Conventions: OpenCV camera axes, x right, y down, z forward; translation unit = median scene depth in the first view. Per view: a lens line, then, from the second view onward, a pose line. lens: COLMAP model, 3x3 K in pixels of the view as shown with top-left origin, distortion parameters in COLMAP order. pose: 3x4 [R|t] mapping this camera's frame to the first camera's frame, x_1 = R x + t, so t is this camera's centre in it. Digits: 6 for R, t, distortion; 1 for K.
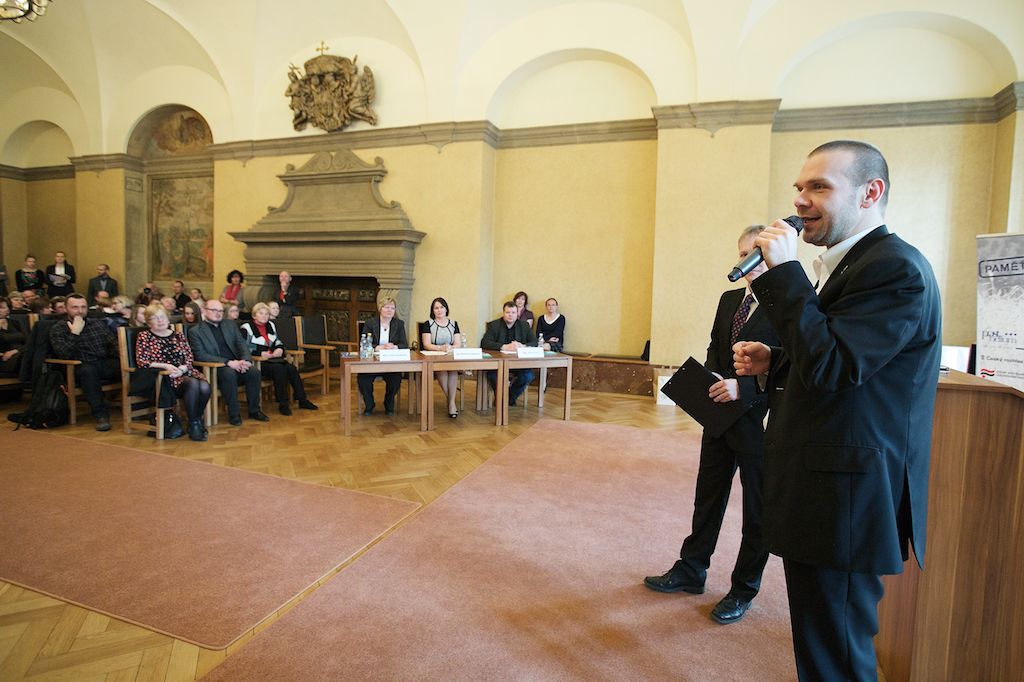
lens RADIAL K [[532.9, 0, 512.9], [0, 532.9, 336.8], [0, 0, 1]] dist [0.000150, 0.000063]
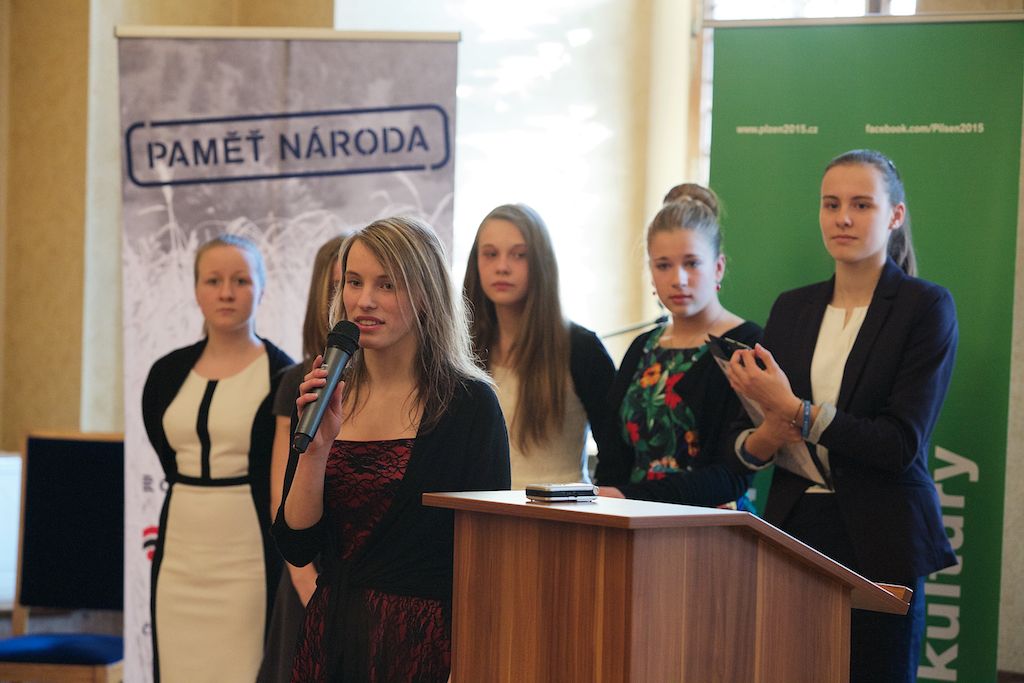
lens RADIAL K [[3982.2, 0, 512.0], [0, 3982.2, 341.3], [0, 0, 1]] dist [0.009834, 0.000000]
pose [[0.550046, -0.030640, 0.834572, -0.701876], [0.060480, 0.998164, -0.003215, -0.017419], [-0.832941, 0.052243, 0.550890, -0.251848]]
